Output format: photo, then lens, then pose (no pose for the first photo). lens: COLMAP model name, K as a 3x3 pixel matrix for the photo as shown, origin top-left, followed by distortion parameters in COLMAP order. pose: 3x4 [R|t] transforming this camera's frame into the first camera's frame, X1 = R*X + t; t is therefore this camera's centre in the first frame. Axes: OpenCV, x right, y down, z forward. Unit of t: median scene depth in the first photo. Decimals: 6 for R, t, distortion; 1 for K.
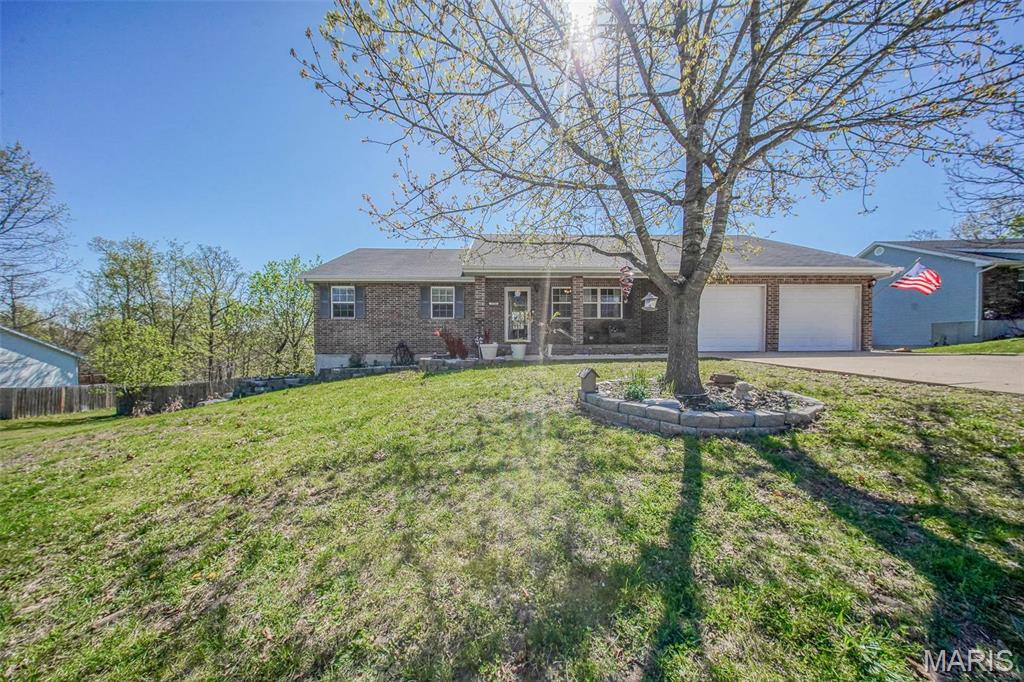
lens RADIAL K [[309.0, 0, 504.3], [0, 309.0, 342.4], [0, 0, 1]] dist [-0.001593, -0.000085]
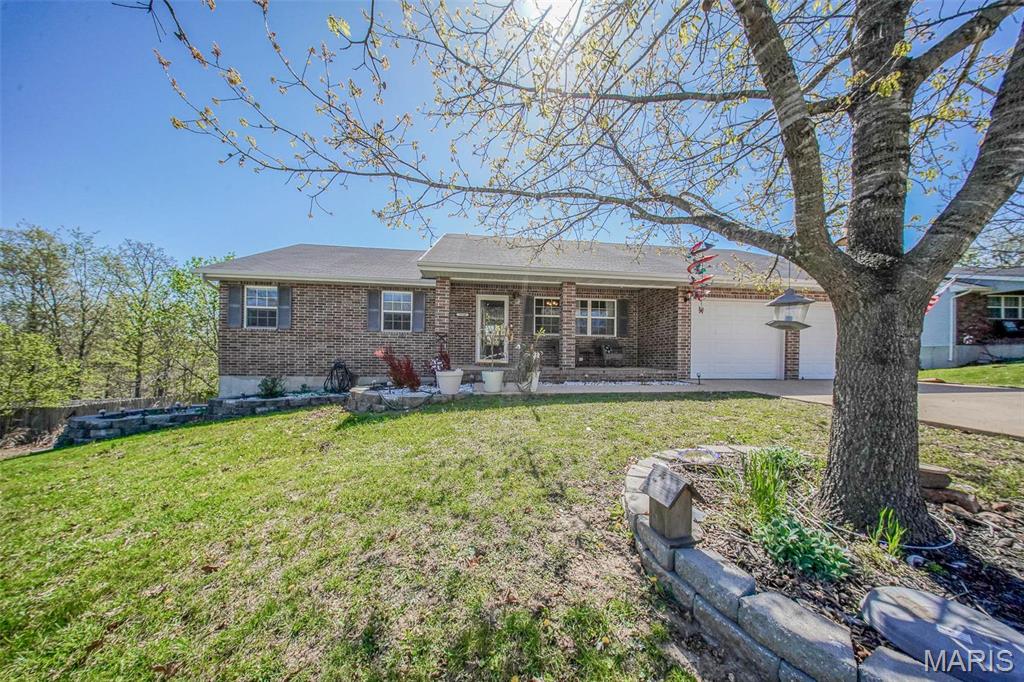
lens RADIAL K [[309.0, 0, 511.8], [0, 309.0, 351.4], [0, 0, 1]] dist [-0.001593, -0.000085]
pose [[0.994166, 0.015598, 0.106727, 0.008952], [-0.013949, 0.999772, -0.016178, -0.018472], [-0.106955, 0.014595, 0.994157, 0.188737]]
